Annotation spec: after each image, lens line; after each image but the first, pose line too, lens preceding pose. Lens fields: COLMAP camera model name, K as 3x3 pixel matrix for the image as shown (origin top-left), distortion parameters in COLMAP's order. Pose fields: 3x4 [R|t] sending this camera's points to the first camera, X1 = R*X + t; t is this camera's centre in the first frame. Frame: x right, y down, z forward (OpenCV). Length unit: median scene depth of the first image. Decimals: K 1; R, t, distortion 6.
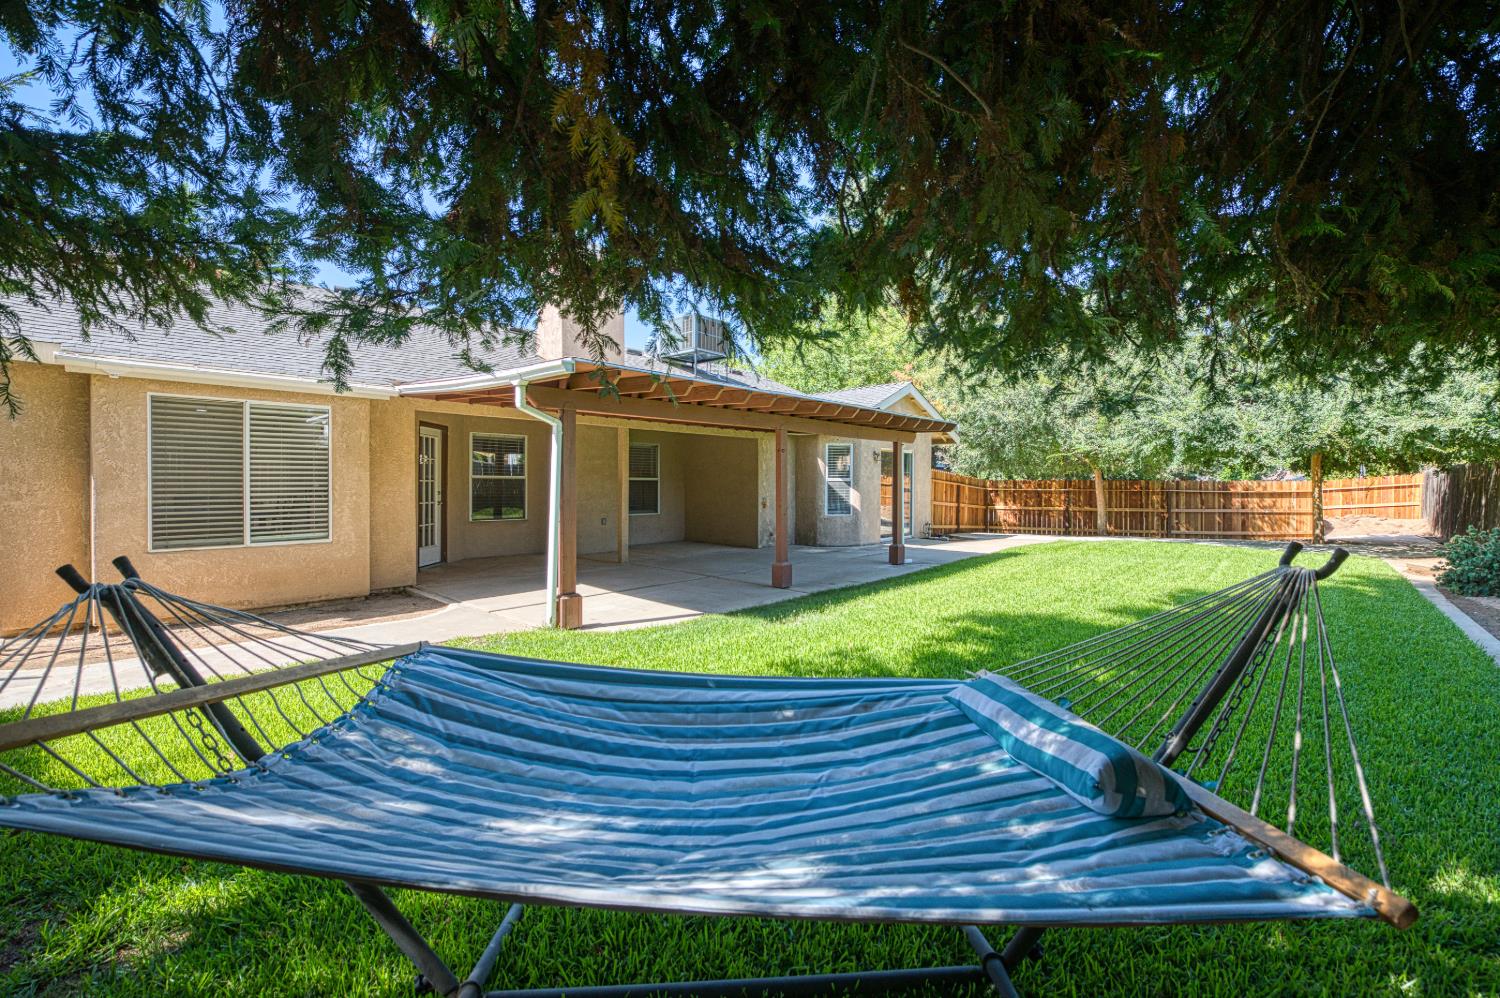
lens RADIAL K [[633.7, 0, 756.0], [0, 633.7, 492.9], [0, 0, 1]] dist [-0.010634, -0.004024]
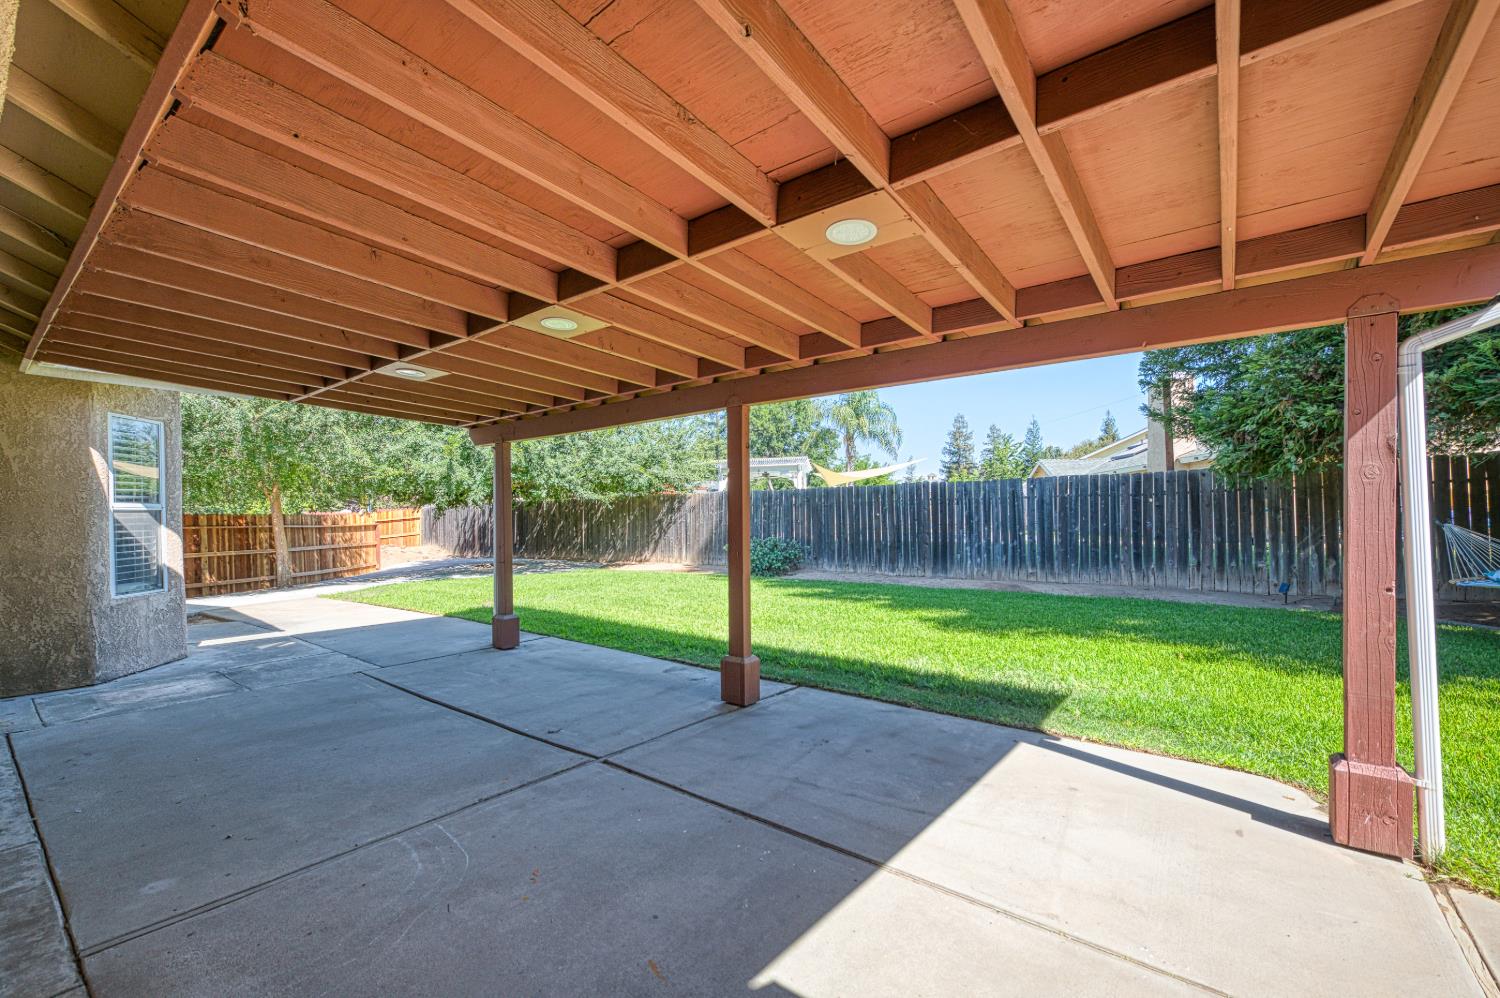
lens RADIAL K [[628.6, 0, 756.6], [0, 628.6, 522.9], [0, 0, 1]] dist [0.004211, 0.000058]
pose [[-0.072564, -0.014081, 0.997264, -0.259442], [0.026894, 0.999509, 0.016070, -0.005407], [-0.997001, 0.027987, -0.072150, 0.545919]]
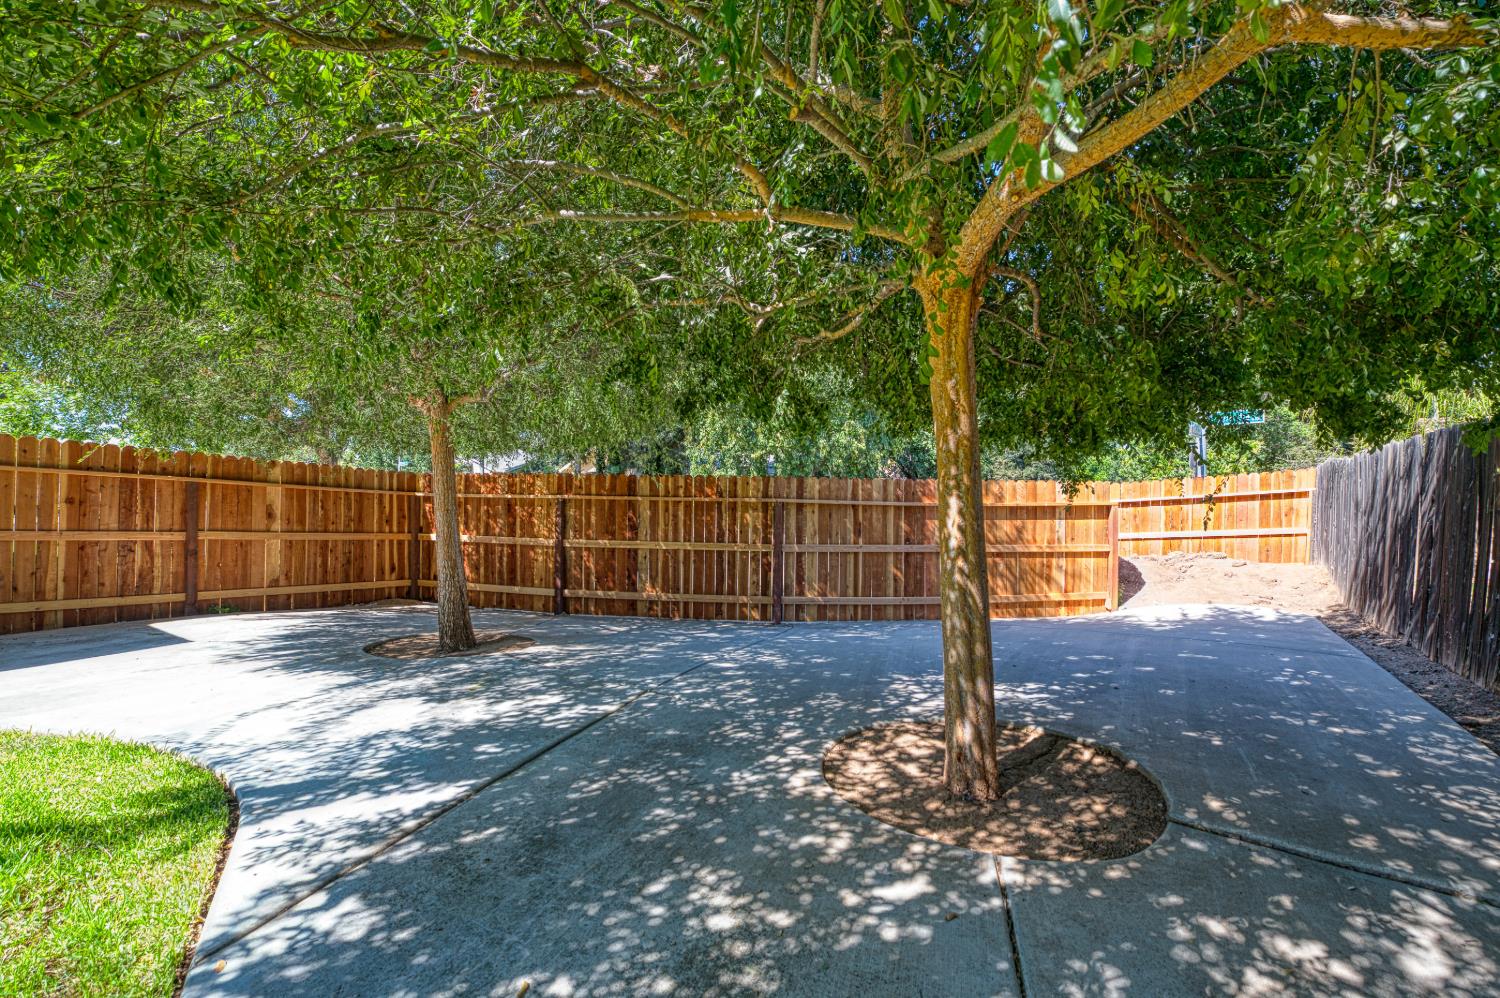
lens RADIAL K [[640.8, 0, 751.2], [0, 640.8, 501.9], [0, 0, 1]] dist [-0.011008, -0.004417]
pose [[0.988947, 0.006078, 0.148143, 0.717195], [-0.006546, 0.999975, 0.002667, -0.004916], [-0.148123, -0.003607, 0.988962, 0.731213]]
